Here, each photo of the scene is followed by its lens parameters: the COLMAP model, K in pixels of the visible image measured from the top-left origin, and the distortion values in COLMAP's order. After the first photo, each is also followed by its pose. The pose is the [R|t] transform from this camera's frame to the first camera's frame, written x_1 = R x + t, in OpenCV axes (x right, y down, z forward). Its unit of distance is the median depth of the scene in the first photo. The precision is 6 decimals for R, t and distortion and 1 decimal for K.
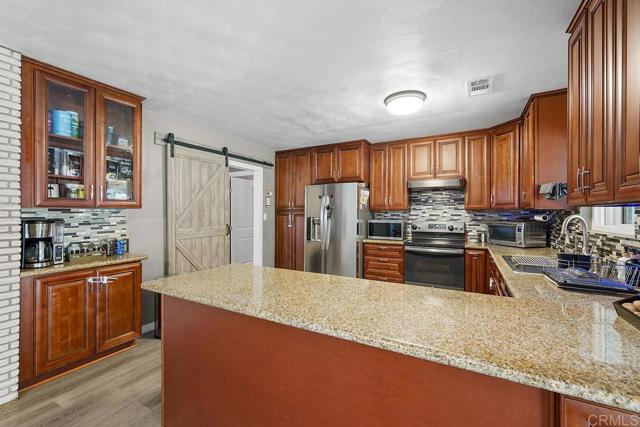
lens RADIAL K [[265.1, 0, 324.2], [0, 265.1, 212.8], [0, 0, 1]] dist [0.005849, -0.000884]
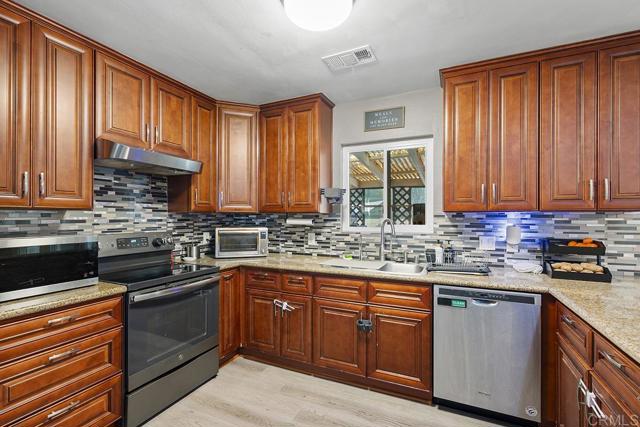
lens RADIAL K [[292.2, 0, 317.7], [0, 292.2, 216.2], [0, 0, 1]] dist [0.008846, 0.000311]
pose [[-0.054073, 0.002405, 0.998534, -0.173050], [-0.000870, 0.999997, -0.002456, 0.000832], [-0.998537, -0.001001, -0.054071, 0.683270]]
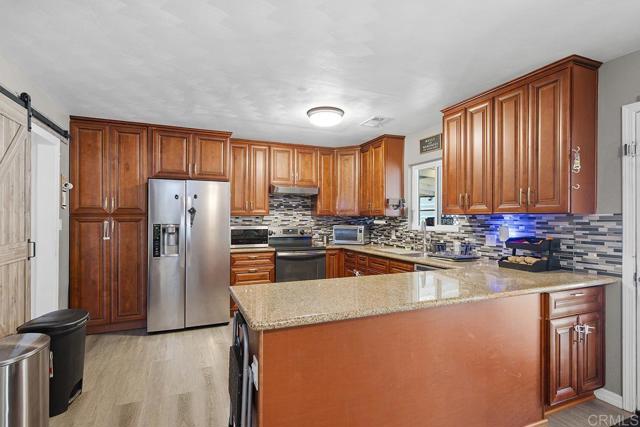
lens RADIAL K [[313.8, 0, 319.0], [0, 313.8, 218.4], [0, 0, 1]] dist [0.010769, 0.000152]
pose [[0.628686, 0.000925, 0.777659, -0.469704], [-0.001643, 0.999999, 0.000138, 0.000236], [-0.777658, -0.001364, 0.628687, 0.143575]]
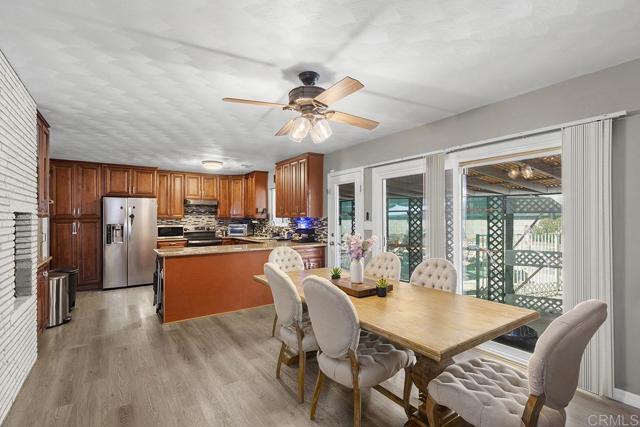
lens RADIAL K [[292.2, 0, 312.9], [0, 292.2, 217.5], [0, 0, 1]] dist [0.008846, 0.000311]
pose [[0.463725, 0.001533, 0.885978, -0.851244], [0.005383, 0.999975, -0.004547, -0.002651], [-0.885963, 0.006878, 0.463705, -0.444793]]
